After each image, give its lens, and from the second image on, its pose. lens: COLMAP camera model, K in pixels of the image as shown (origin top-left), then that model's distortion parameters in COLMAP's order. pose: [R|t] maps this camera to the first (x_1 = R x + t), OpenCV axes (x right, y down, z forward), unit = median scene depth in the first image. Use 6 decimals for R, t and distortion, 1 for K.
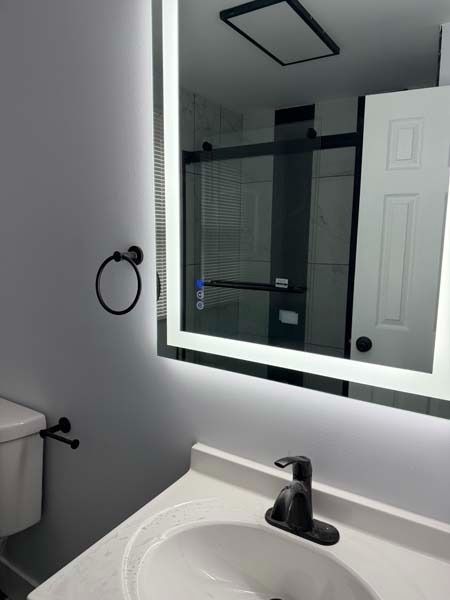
lens RADIAL K [[243.1, 0, 225.0], [0, 243.1, 300.0], [0, 0, 1]] dist [0.015700, -0.000064]
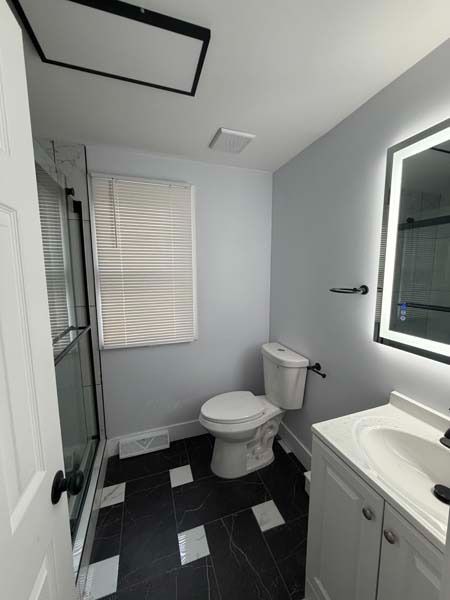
lens RADIAL K [[243.1, 0, 225.0], [0, 243.1, 300.0], [0, 0, 1]] dist [0.015700, -0.000064]
pose [[0.824003, 0.066566, -0.562662, -0.165373], [-0.072152, 0.997318, 0.012324, -0.039125], [0.561973, 0.030442, 0.826595, -1.268778]]
